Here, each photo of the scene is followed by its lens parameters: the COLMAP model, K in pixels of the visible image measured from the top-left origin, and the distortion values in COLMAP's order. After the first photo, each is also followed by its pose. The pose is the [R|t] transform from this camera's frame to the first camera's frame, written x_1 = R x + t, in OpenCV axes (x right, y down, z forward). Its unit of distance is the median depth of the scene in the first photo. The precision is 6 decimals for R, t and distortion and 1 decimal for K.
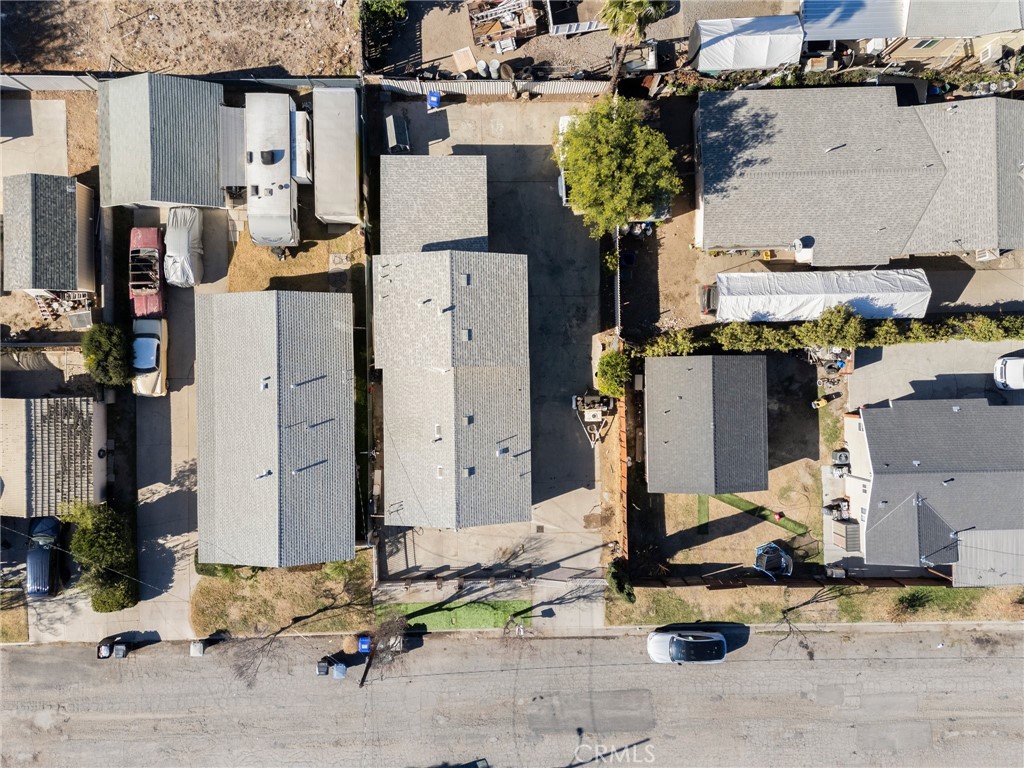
lens RADIAL K [[748.5, 0, 512.0], [0, 748.5, 384.0], [0, 0, 1]] dist [0.042045, -0.007182]
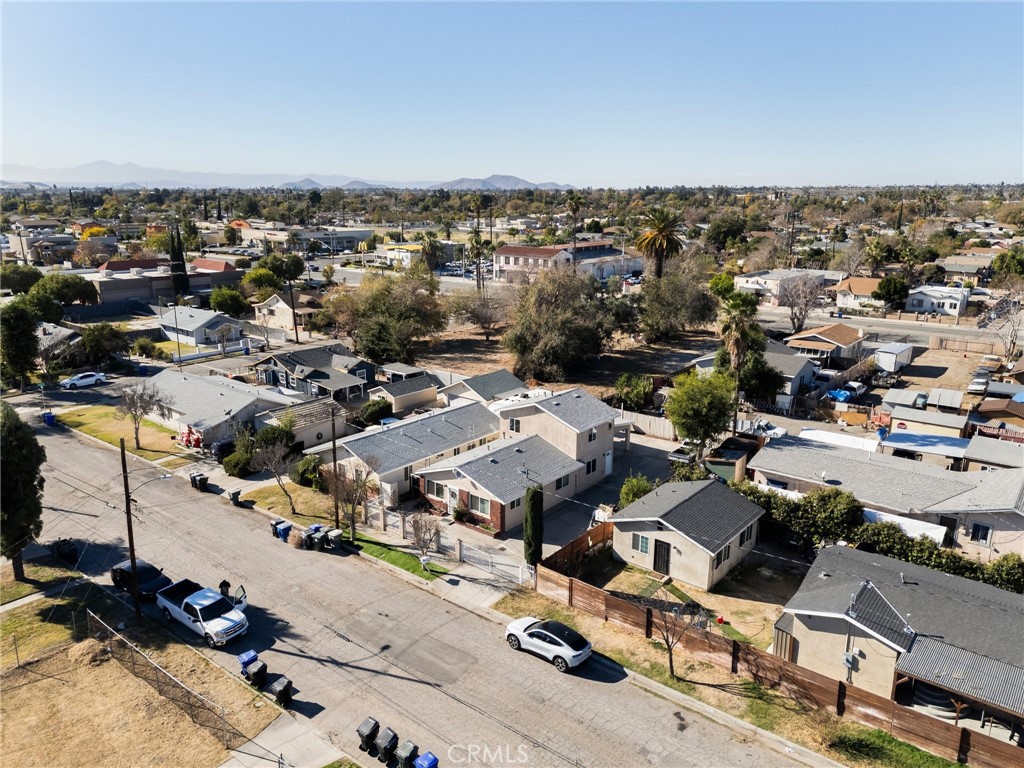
lens RADIAL K [[748.5, 0, 512.0], [0, 748.5, 384.0], [0, 0, 1]] dist [0.042045, -0.007182]
pose [[0.770711, 0.130861, -0.623602, 0.671059], [-0.636791, 0.192583, -0.746598, 0.925694], [0.022395, 0.972516, 0.231758, 0.533725]]
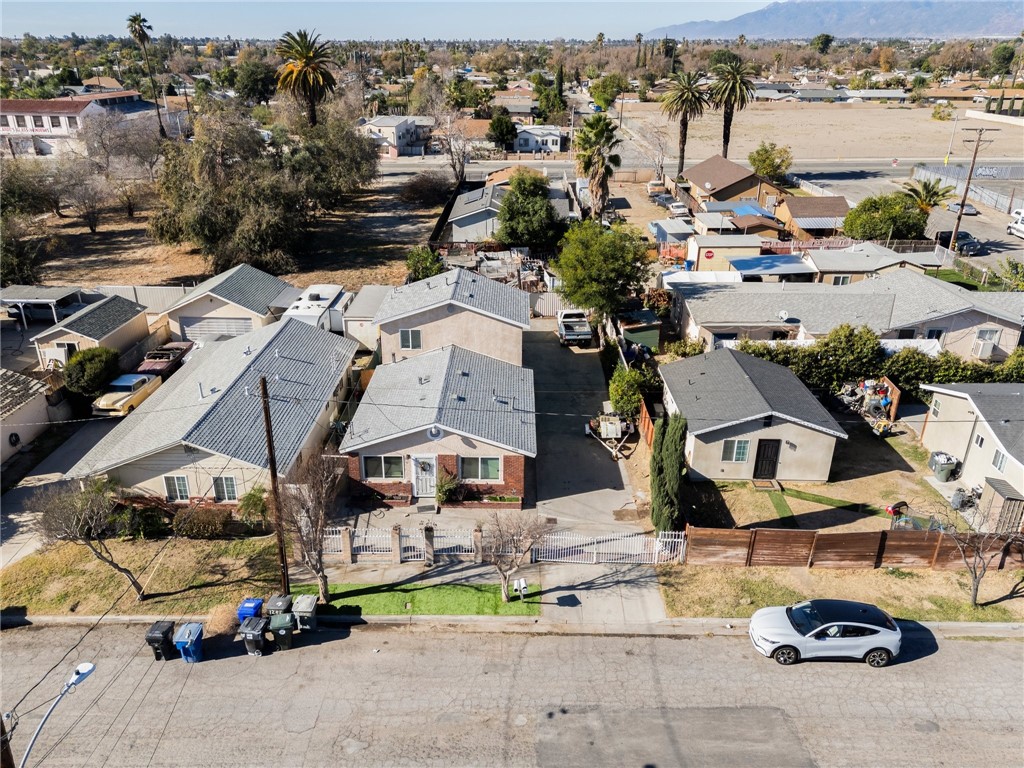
lens RADIAL K [[748.5, 0, 512.0], [0, 748.5, 384.0], [0, 0, 1]] dist [0.042045, -0.007182]
pose [[0.999379, -0.014360, -0.032163, 0.024892], [-0.023455, 0.409924, -0.911818, 0.779087], [0.026279, 0.912006, 0.409333, 0.599125]]
